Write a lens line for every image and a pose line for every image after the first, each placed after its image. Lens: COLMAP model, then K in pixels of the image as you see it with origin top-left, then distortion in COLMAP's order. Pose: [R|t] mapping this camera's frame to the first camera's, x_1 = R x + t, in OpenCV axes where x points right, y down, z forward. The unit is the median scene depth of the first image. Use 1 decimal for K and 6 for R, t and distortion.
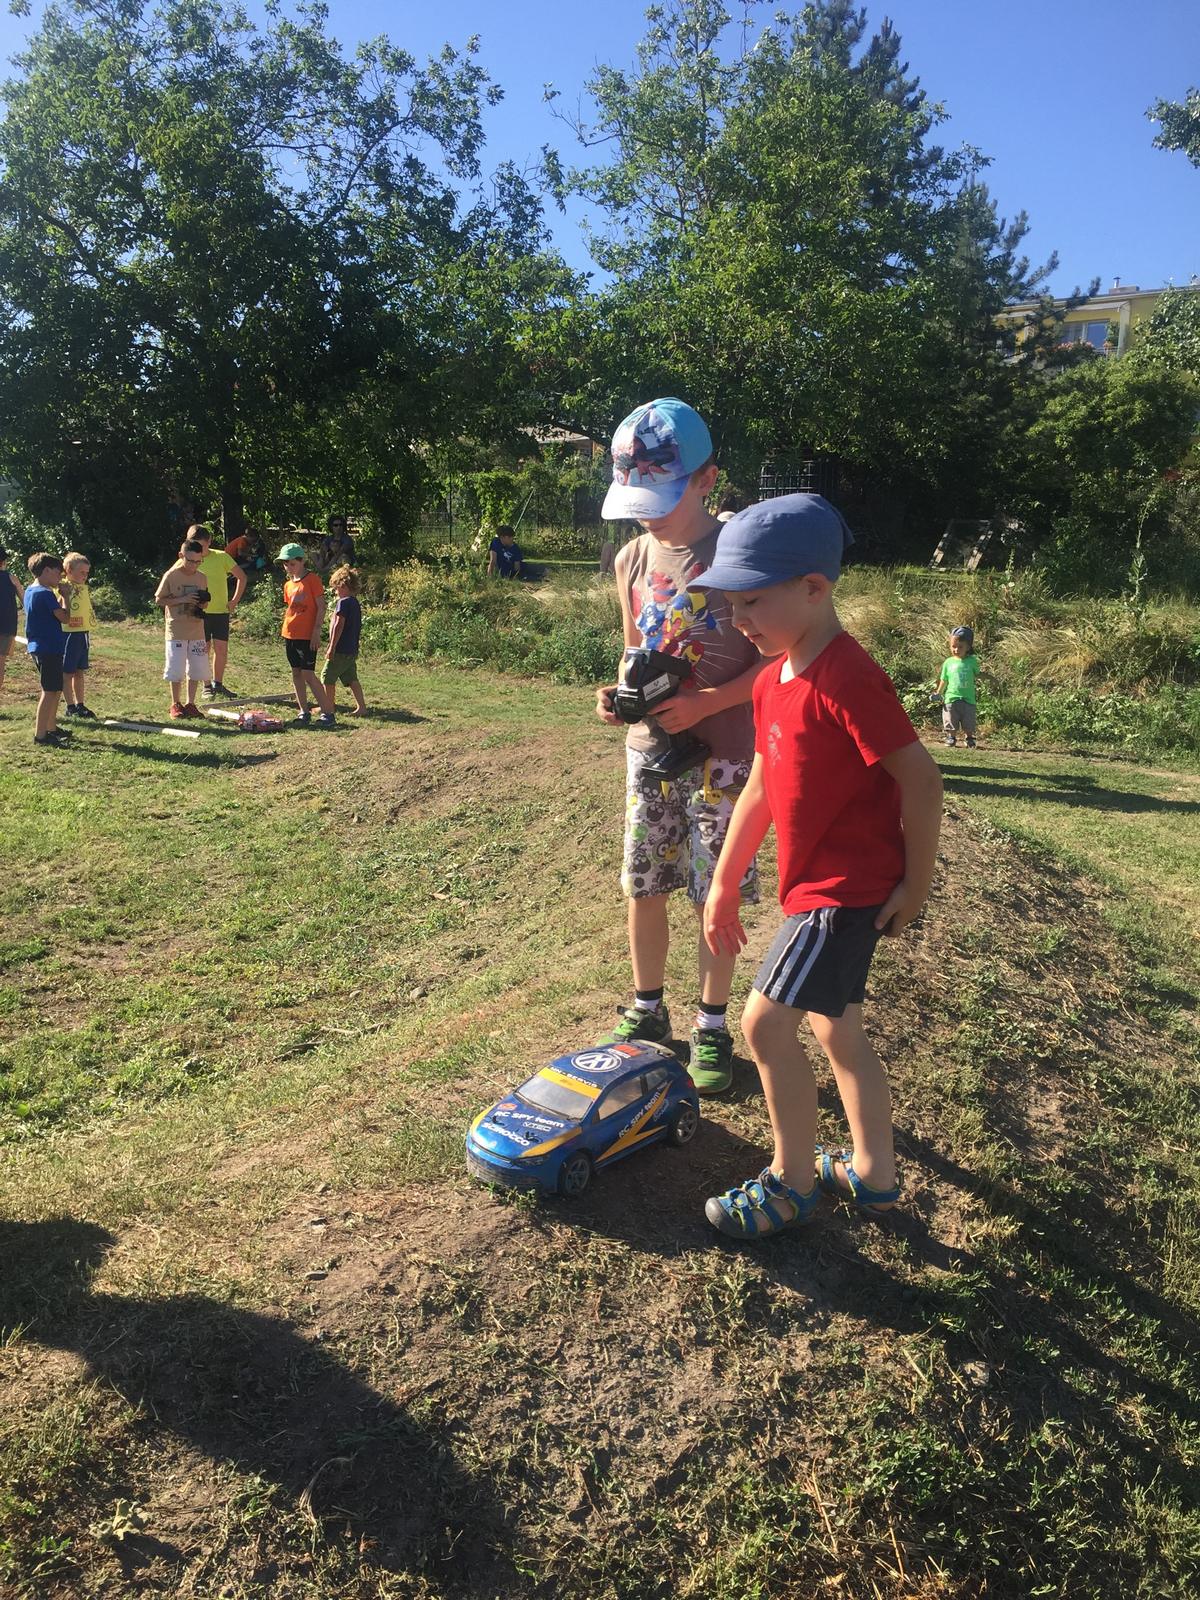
lens RADIAL K [[1374.7, 0, 600.6], [0, 1374.7, 796.4], [0, 0, 1]] dist [-0.019935, -0.002862]
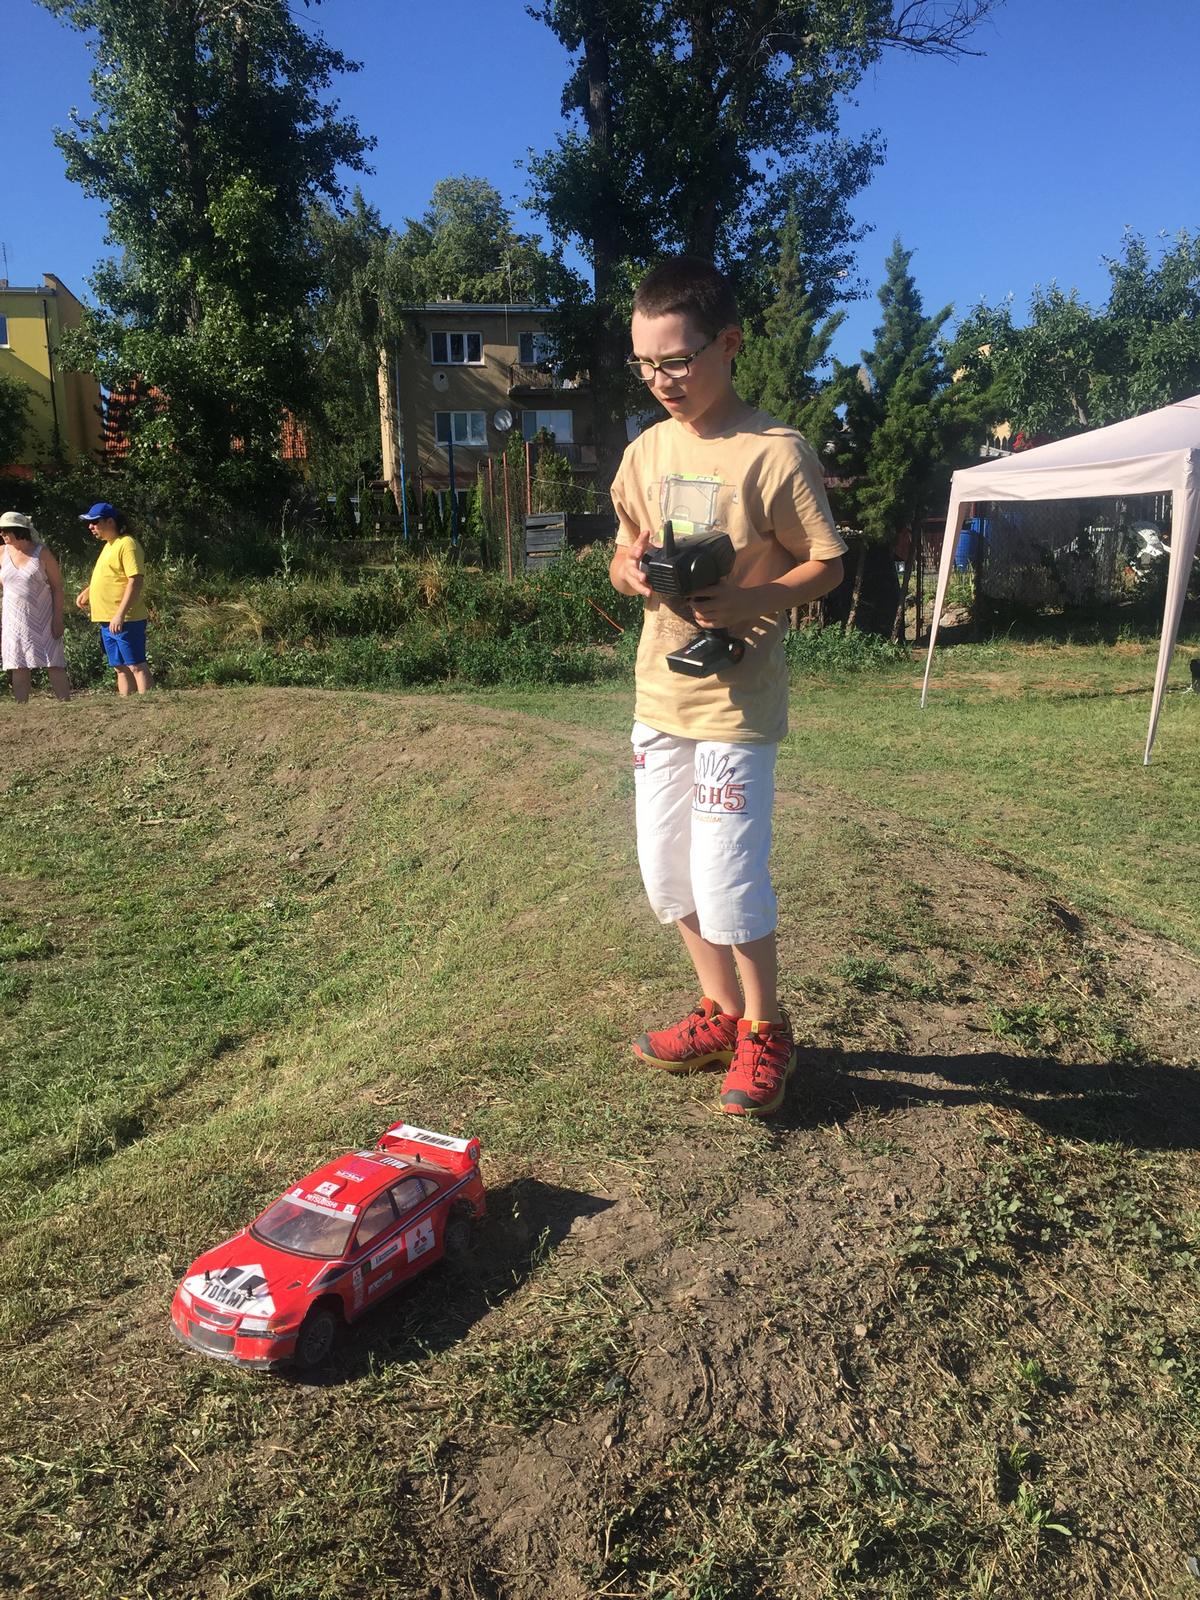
lens RADIAL K [[1339.8, 0, 597.6], [0, 1339.8, 791.7], [0, 0, 1]] dist [0.057862, -0.063419]
pose [[0.650769, -0.165380, 0.741046, -0.278021], [0.161794, 0.983779, 0.077468, 0.004744], [-0.741837, 0.069483, 0.666970, -0.043748]]
